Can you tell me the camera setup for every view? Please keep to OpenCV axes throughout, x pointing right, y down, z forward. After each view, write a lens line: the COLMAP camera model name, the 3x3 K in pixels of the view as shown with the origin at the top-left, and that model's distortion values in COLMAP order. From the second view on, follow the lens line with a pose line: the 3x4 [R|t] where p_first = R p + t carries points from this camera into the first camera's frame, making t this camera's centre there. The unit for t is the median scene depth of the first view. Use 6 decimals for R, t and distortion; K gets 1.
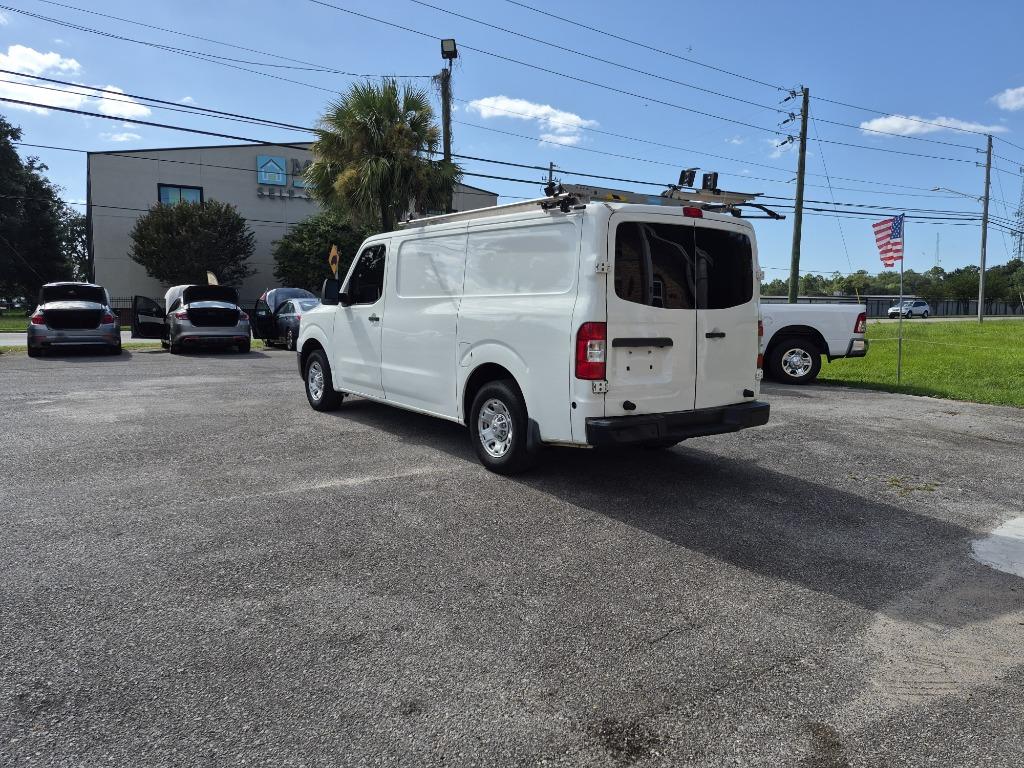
lens RADIAL K [[701.4, 0, 475.8], [0, 701.4, 380.3], [0, 0, 1]] dist [0.004173, 0.002236]
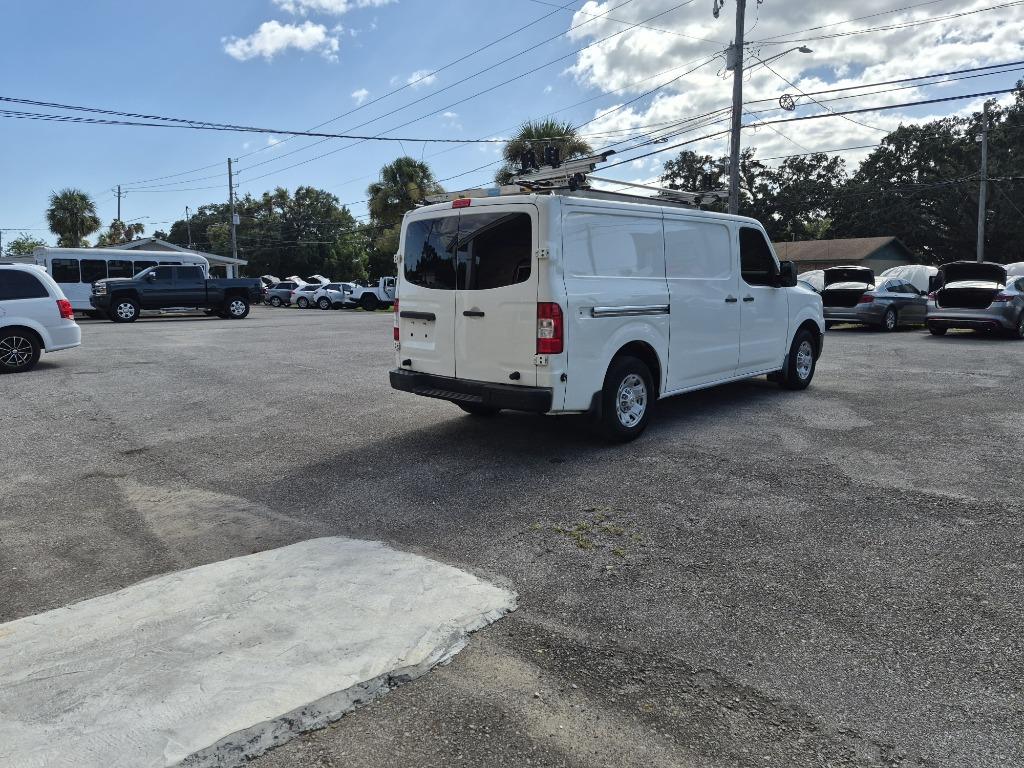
lens RADIAL K [[730.2, 0, 578.3], [0, 730.2, 381.8], [0, 0, 1]] dist [0.097796, -0.099179]
pose [[0.188202, 0.120173, -0.974750, 1.076839], [-0.099156, 0.989740, 0.102877, -0.066964], [0.977112, 0.077291, 0.198187, 0.678709]]
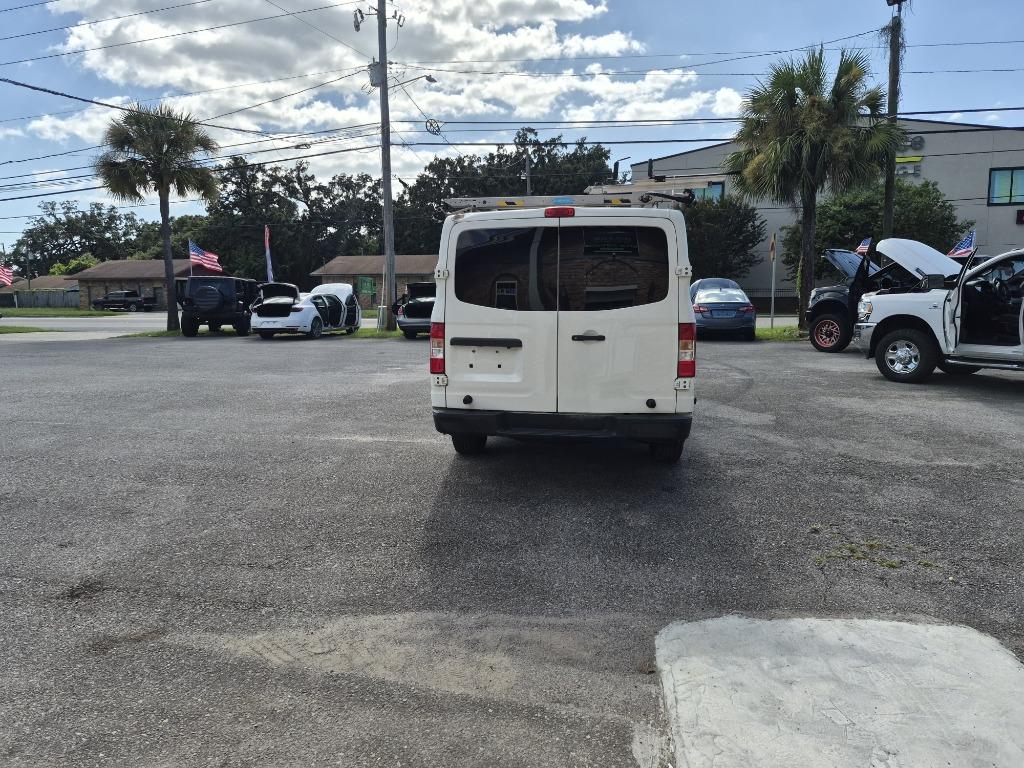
lens RADIAL K [[693.3, 0, 510.4], [0, 693.3, 380.8], [0, 0, 1]] dist [0.053851, -0.064703]
pose [[0.722458, 0.075502, -0.687280, 0.662317], [-0.061134, 0.997102, 0.045275, -0.030408], [0.688707, 0.009307, 0.724980, 0.174237]]
